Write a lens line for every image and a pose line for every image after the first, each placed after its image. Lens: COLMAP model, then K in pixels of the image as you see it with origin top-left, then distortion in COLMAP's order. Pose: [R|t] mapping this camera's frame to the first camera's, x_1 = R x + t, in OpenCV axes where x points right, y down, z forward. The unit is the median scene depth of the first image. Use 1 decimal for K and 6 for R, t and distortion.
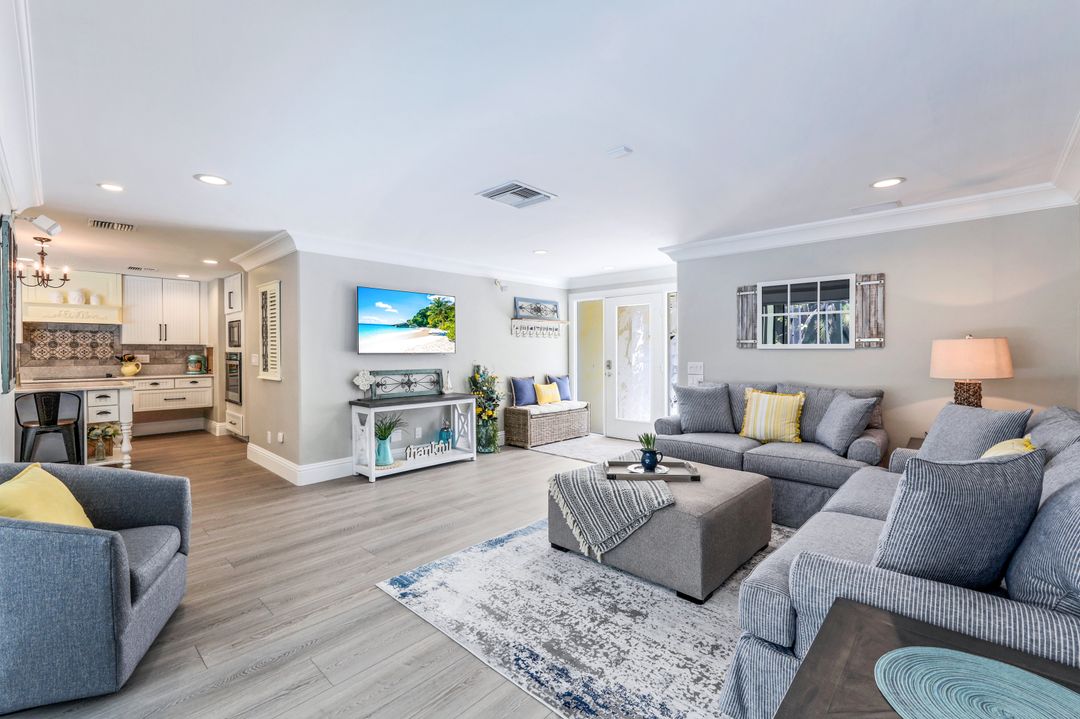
lens RADIAL K [[447.4, 0, 530.1], [0, 447.4, 354.1], [0, 0, 1]] dist [0.000095, 0.001257]
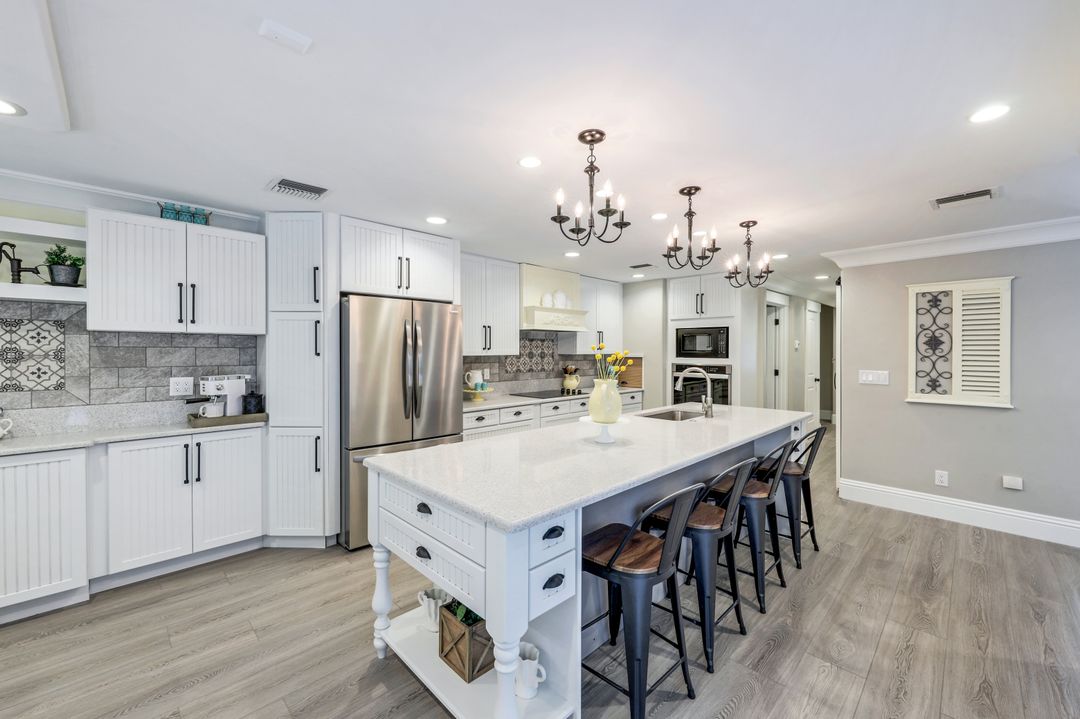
lens RADIAL K [[439.1, 0, 538.0], [0, 439.1, 356.1], [0, 0, 1]] dist [0.000103, 0.000983]
pose [[0.999031, 0.002104, -0.043965, -1.005588], [-0.001960, 0.999993, 0.003321, -0.023011], [0.043972, -0.003232, 0.999028, 0.162588]]
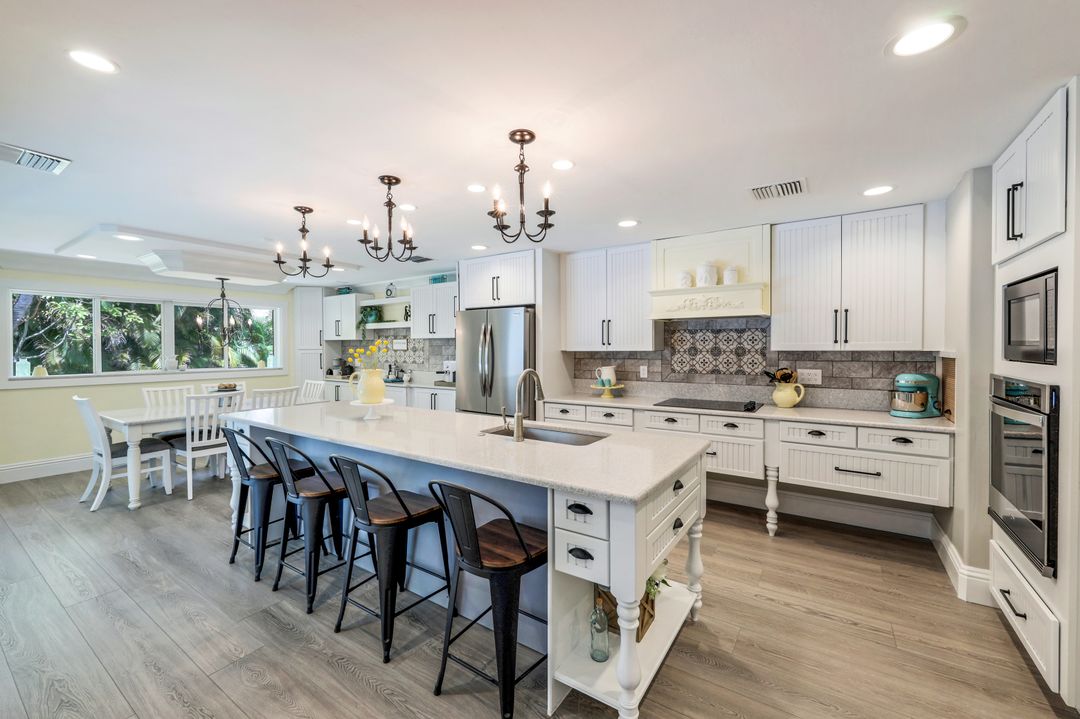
lens RADIAL K [[439.1, 0, 533.9], [0, 439.1, 355.9], [0, 0, 1]] dist [0.000103, 0.000983]
pose [[0.154252, 0.020009, -0.987829, -0.445169], [-0.003428, 0.999800, 0.019716, -0.027450], [0.988026, 0.000345, 0.154290, 0.665689]]
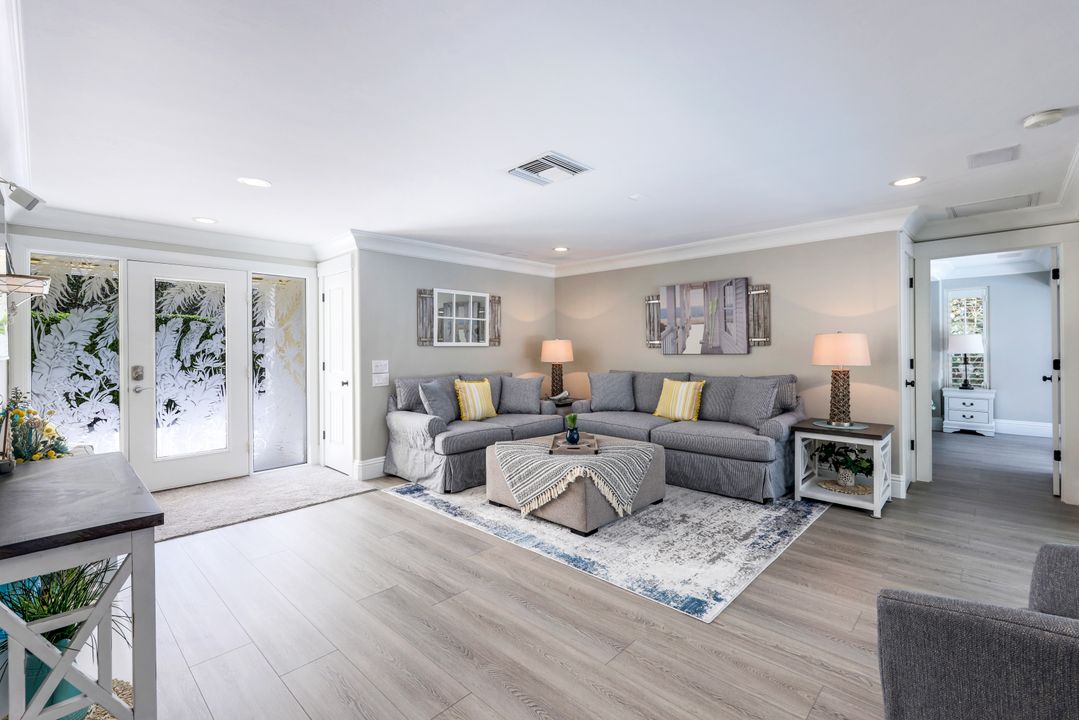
lens RADIAL K [[469.8, 0, 532.9], [0, 469.8, 350.6], [0, 0, 1]] dist [0.002404, -0.000395]
pose [[0.031808, -0.006106, 0.999475, -0.485227], [0.016007, 0.999856, 0.005599, -0.002388], [-0.999366, 0.015821, 0.031901, 0.508663]]
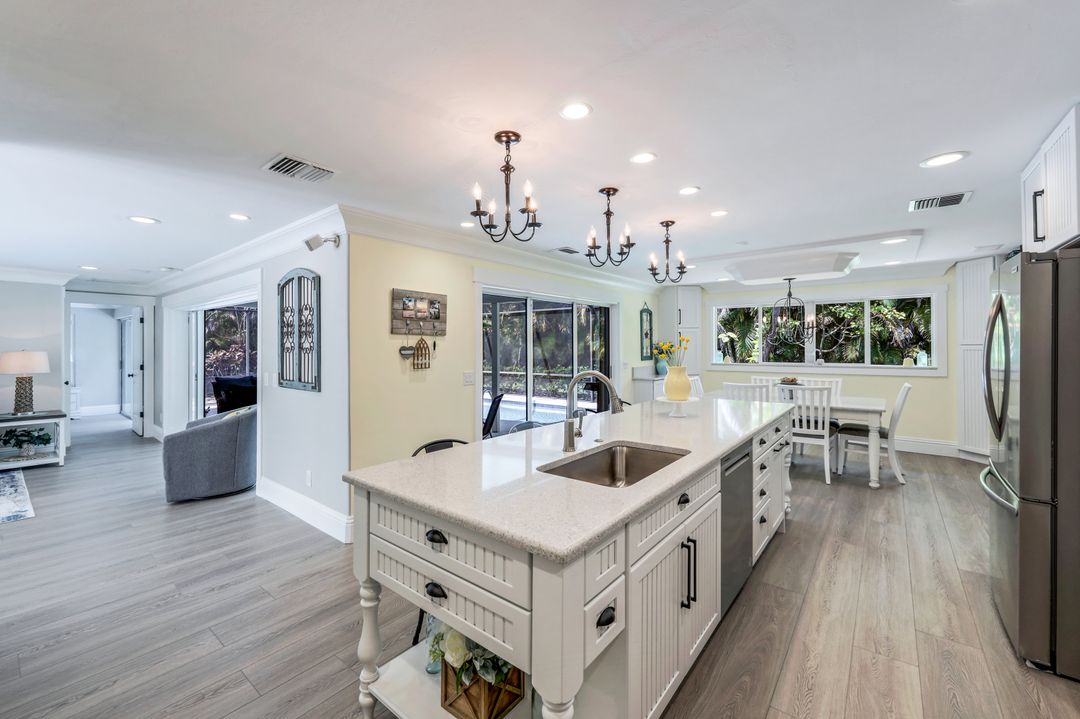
lens RADIAL K [[439.1, 0, 527.2], [0, 439.1, 345.6], [0, 0, 1]] dist [0.000103, 0.000983]
pose [[-0.998482, 0.005343, -0.054824, -0.774334], [0.005048, 0.999972, 0.005522, -0.026796], [0.054852, 0.005237, -0.998481, 1.027347]]
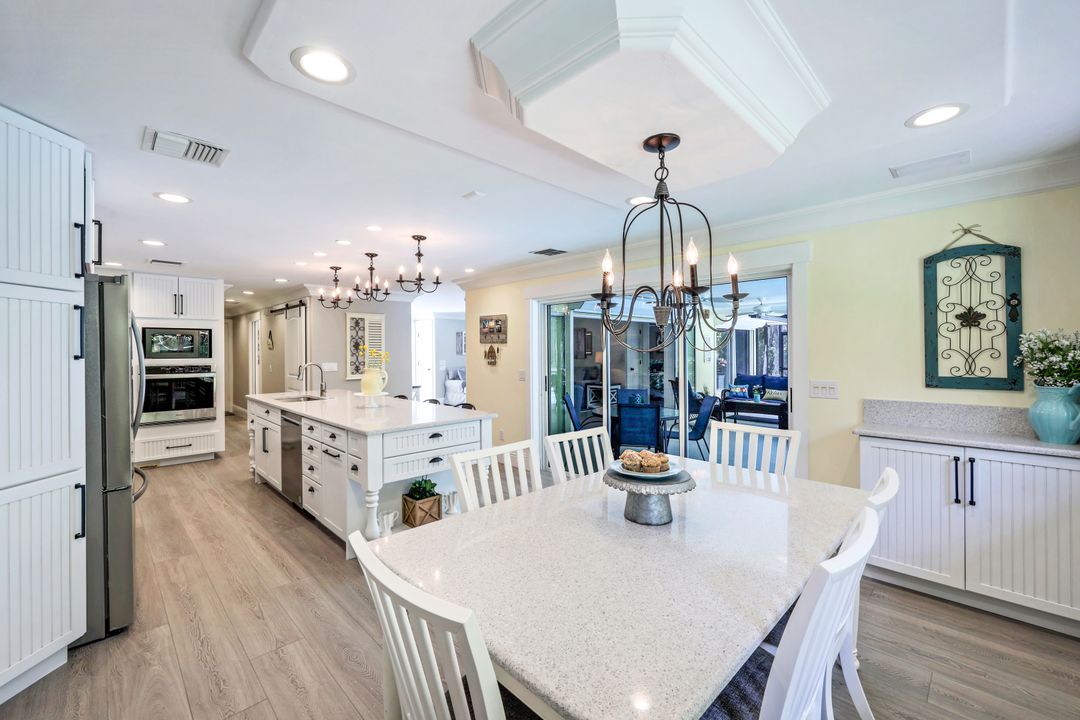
lens RADIAL K [[439.1, 0, 539.4], [0, 439.1, 352.2], [0, 0, 1]] dist [0.000103, 0.000983]
pose [[0.042883, -0.004474, 0.999070, -1.572047], [0.015036, 0.999880, 0.003833, -0.022060], [-0.998967, 0.014857, 0.042945, 0.291490]]
